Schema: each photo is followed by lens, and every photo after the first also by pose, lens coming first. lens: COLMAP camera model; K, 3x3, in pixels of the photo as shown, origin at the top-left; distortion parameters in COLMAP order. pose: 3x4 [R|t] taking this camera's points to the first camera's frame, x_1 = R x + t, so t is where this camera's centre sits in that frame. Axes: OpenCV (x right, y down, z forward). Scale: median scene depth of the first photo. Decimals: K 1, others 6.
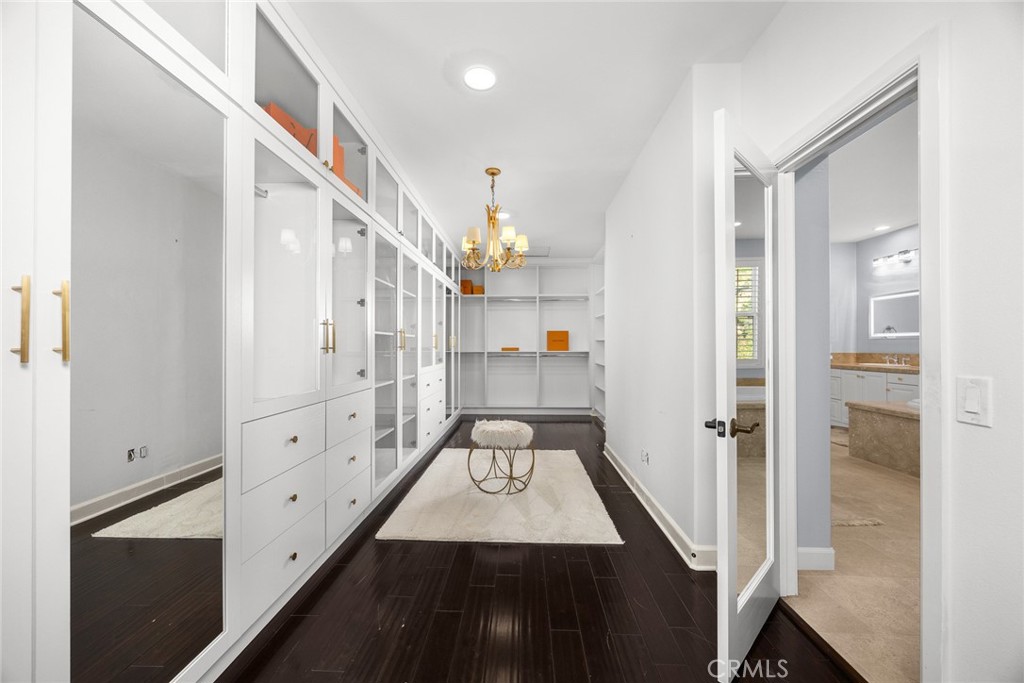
lens RADIAL K [[406.7, 0, 513.0], [0, 406.7, 345.2], [0, 0, 1]] dist [0.001162, -0.000332]
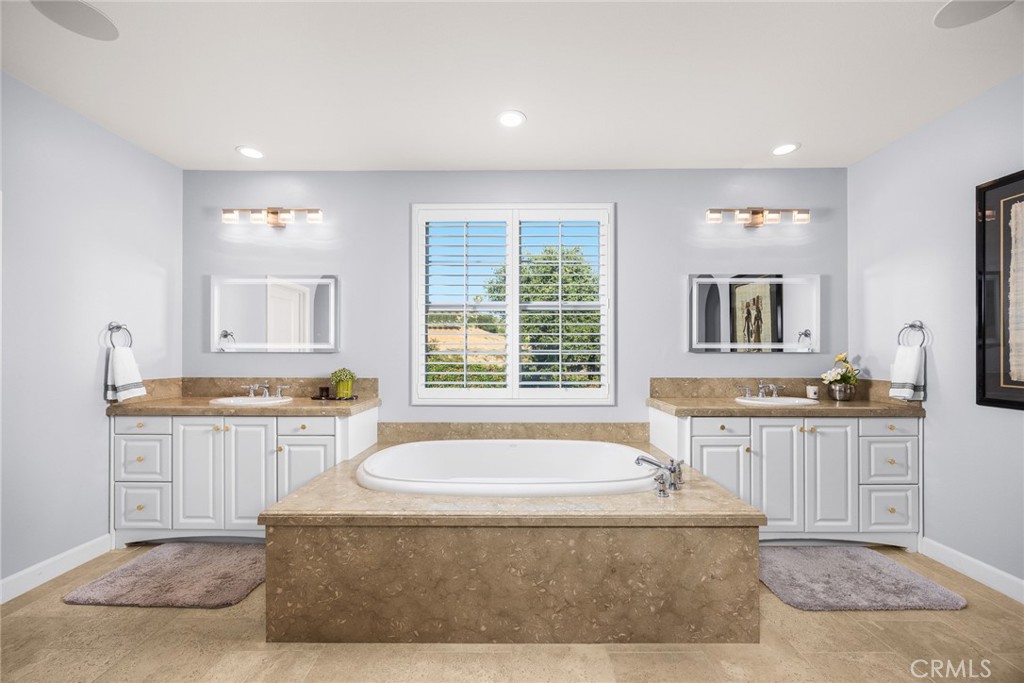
lens RADIAL K [[406.7, 0, 517.9], [0, 406.7, 350.8], [0, 0, 1]] dist [0.001162, -0.000332]
pose [[-0.000915, 0.009177, 0.999957, 0.352673], [-0.005317, 0.999944, -0.009182, -0.015664], [-0.999985, -0.005325, -0.000866, 0.634153]]
